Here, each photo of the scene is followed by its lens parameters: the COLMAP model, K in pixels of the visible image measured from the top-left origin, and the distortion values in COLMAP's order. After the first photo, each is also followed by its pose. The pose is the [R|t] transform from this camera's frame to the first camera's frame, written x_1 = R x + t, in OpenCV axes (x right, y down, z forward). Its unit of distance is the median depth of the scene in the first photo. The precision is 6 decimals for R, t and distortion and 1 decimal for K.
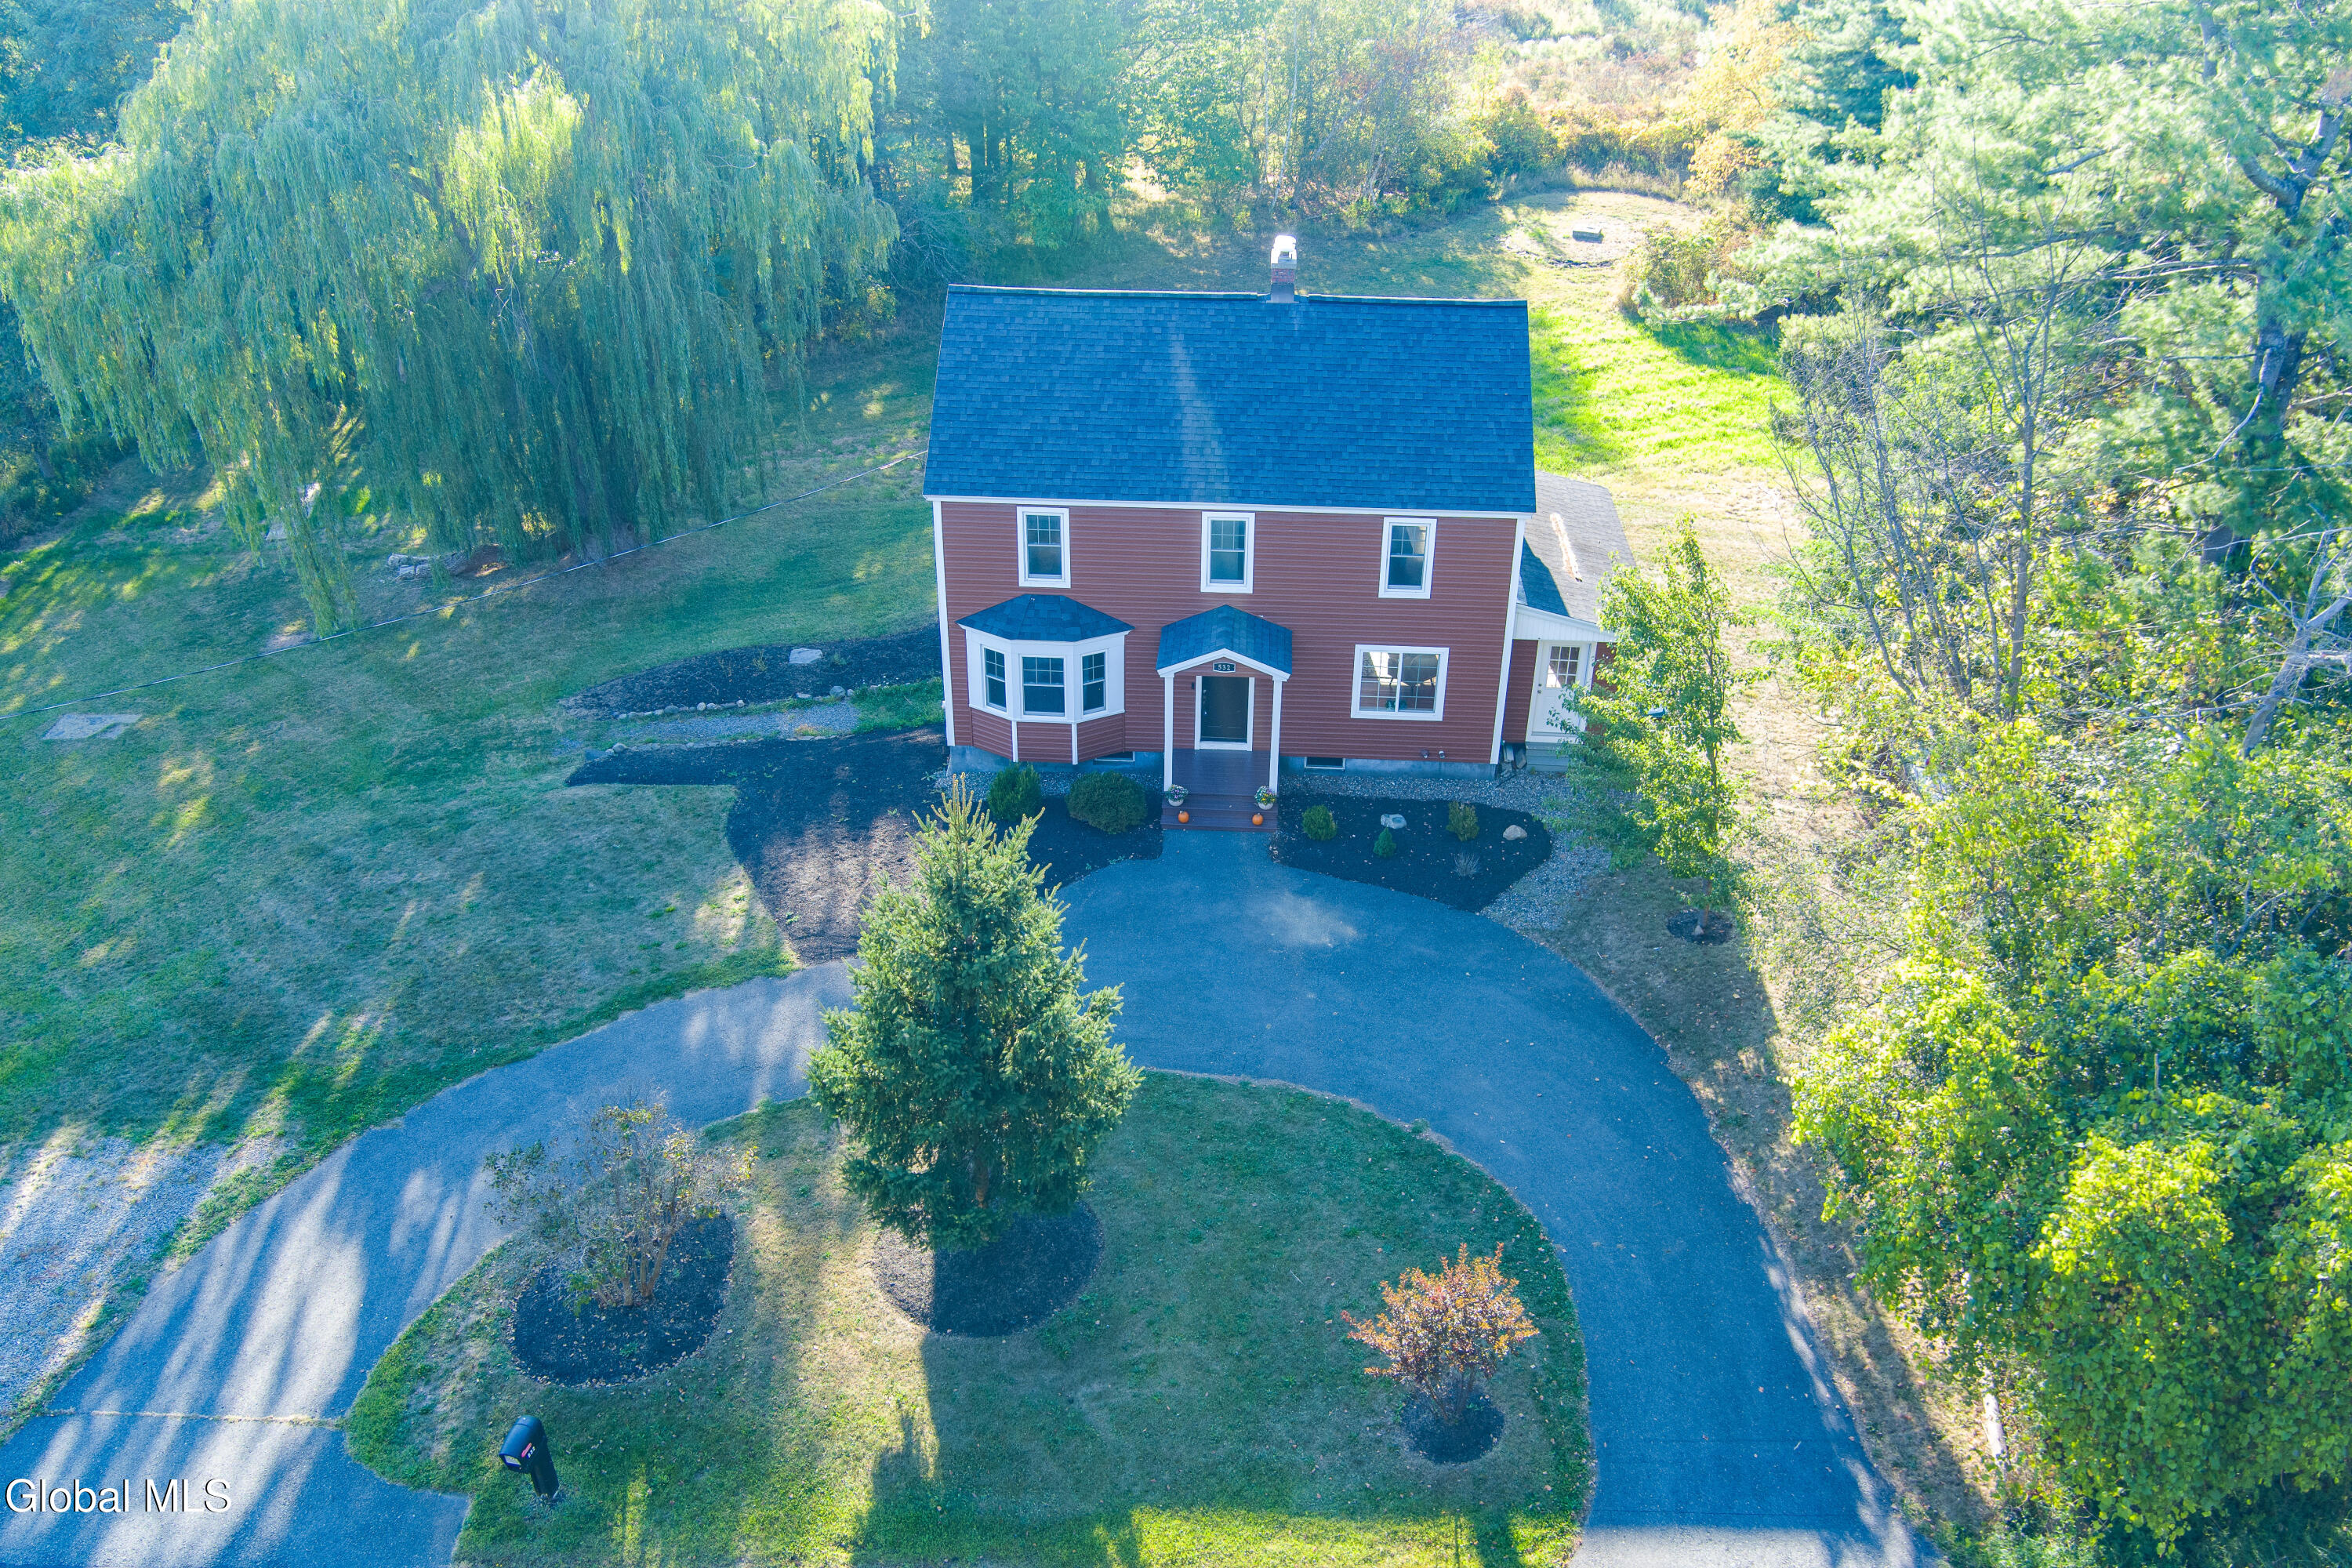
lens RADIAL K [[1961.3, 0, 1176.0], [0, 1961.3, 784.0], [0, 0, 1]] dist [-0.099617, -0.001631]
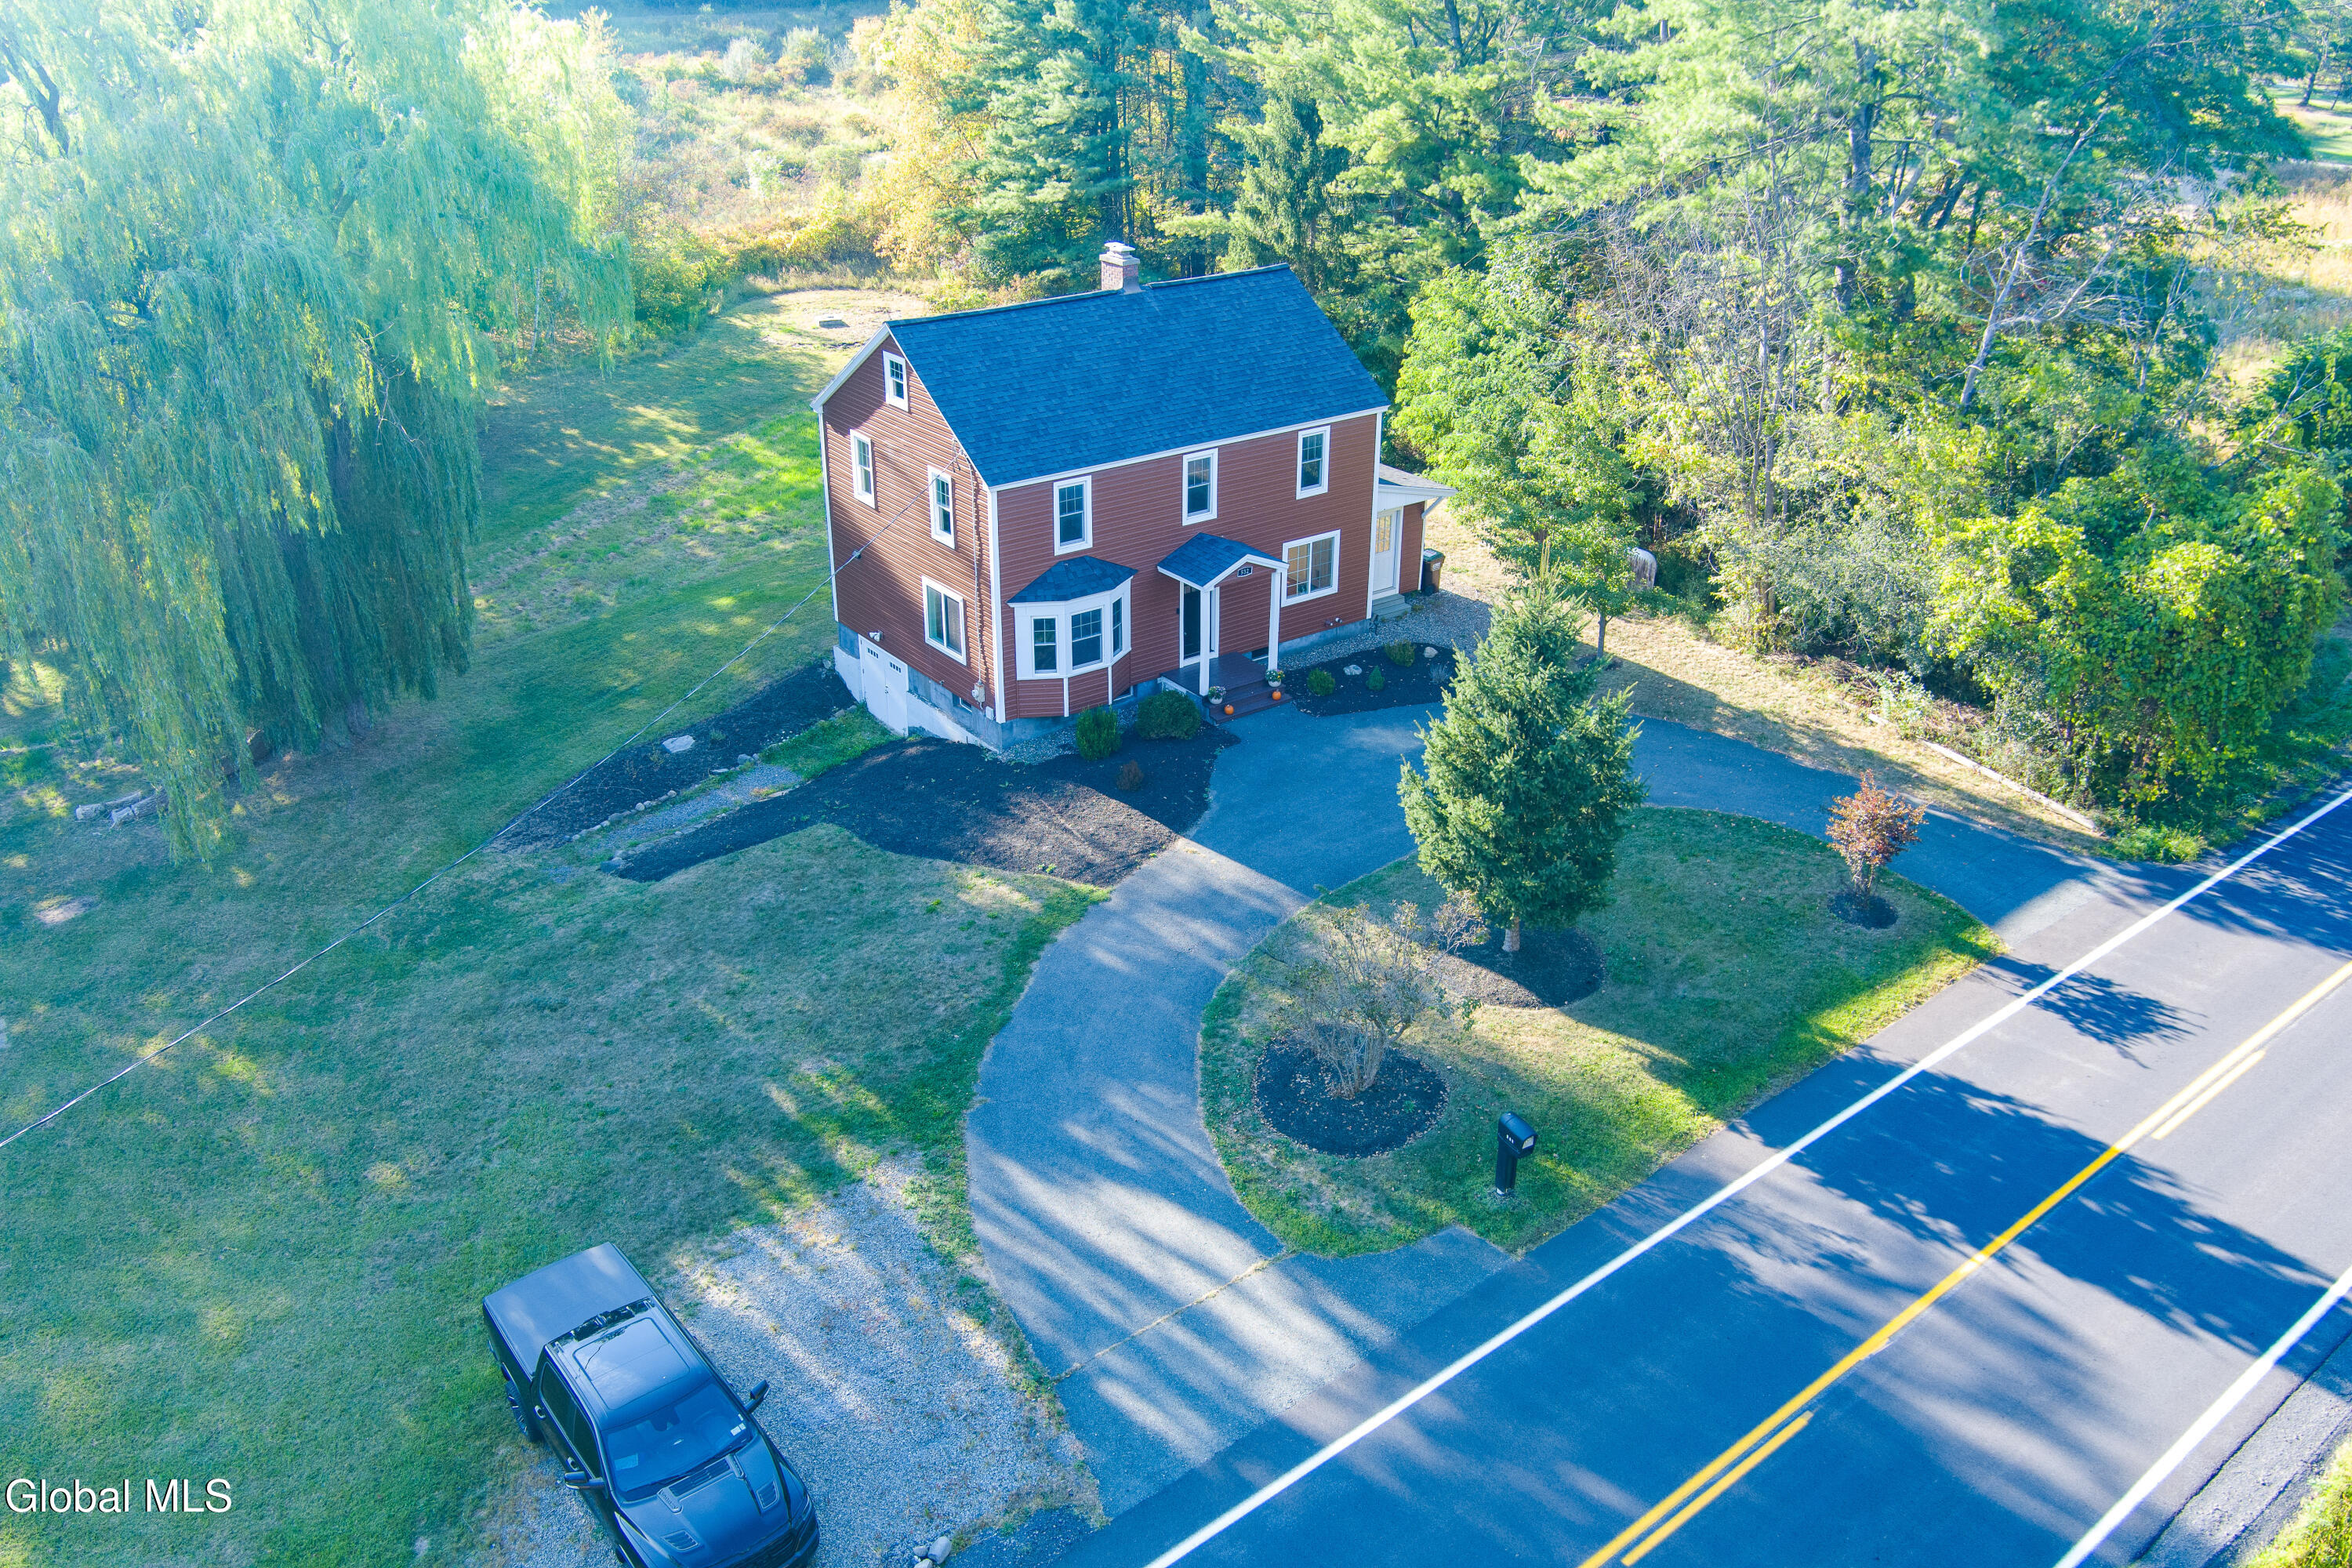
lens RADIAL K [[1961.3, 0, 1176.0], [0, 1961.3, 784.0], [0, 0, 1]] dist [-0.099617, -0.001631]
pose [[0.764111, -0.282889, 0.579749, -0.724102], [0.336186, 0.941653, 0.016386, 0.029006], [-0.550557, 0.182383, 0.814631, 0.059228]]
